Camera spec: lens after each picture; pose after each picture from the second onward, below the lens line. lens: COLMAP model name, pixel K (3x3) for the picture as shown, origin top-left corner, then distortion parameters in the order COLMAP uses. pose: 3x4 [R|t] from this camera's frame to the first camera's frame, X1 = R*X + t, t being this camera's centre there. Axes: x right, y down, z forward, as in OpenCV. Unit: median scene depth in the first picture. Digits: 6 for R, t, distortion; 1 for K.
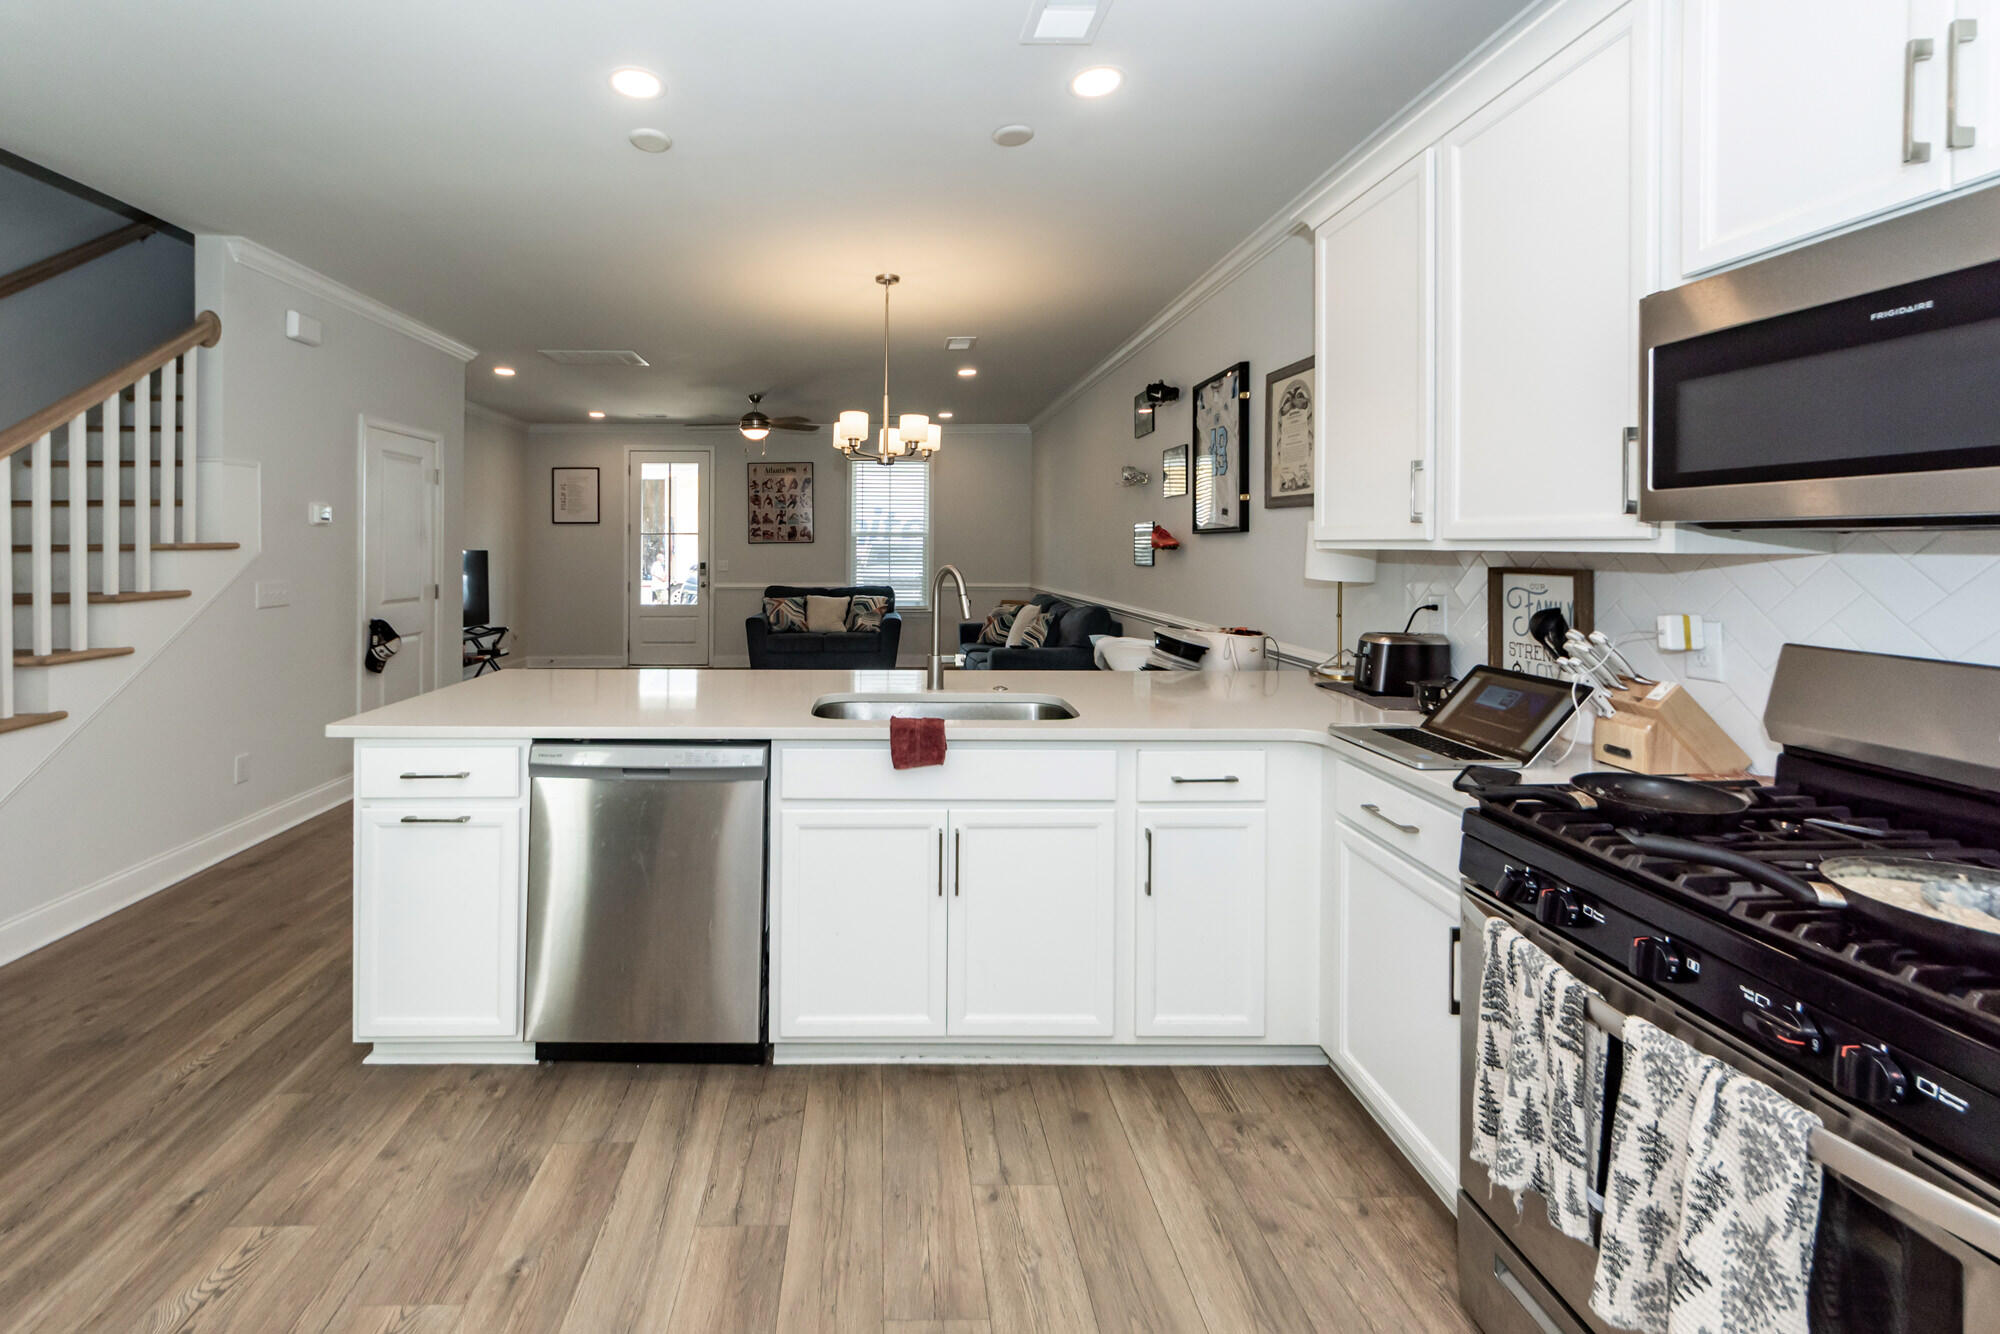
lens RADIAL K [[820.3, 0, 889.2], [0, 820.3, 522.7], [0, 0, 1]] dist [-0.000537, -0.000037]
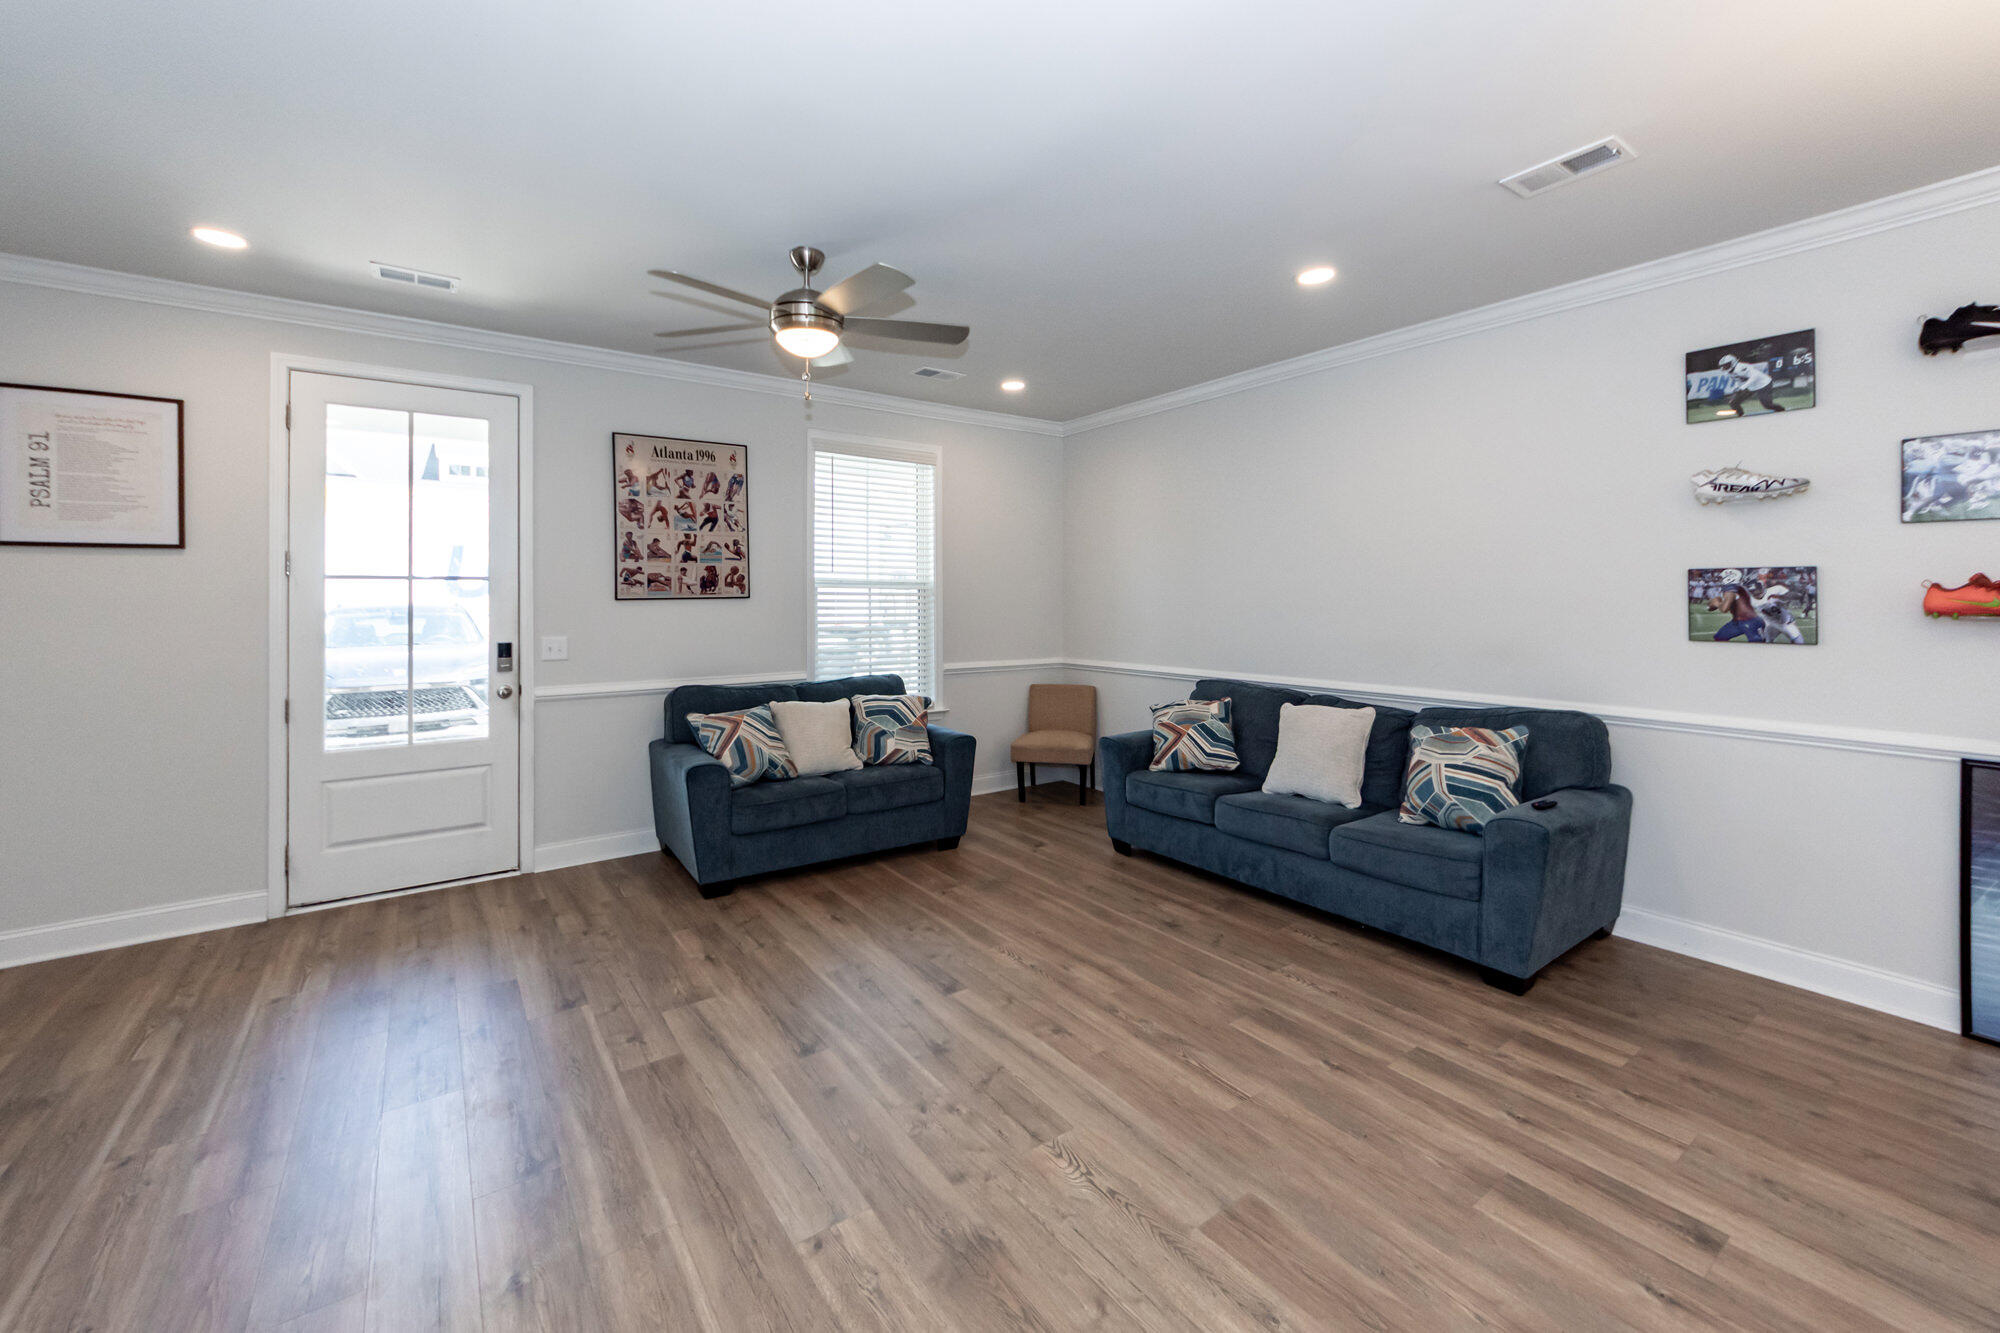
lens RADIAL K [[801.5, 0, 980.6], [0, 801.5, 589.0], [0, 0, 1]] dist [-0.001398, -0.000163]
pose [[0.821986, 0.003595, 0.569497, -0.316014], [-0.015812, 0.999739, 0.016512, 0.009114], [-0.569288, -0.022577, 0.821828, 0.591745]]
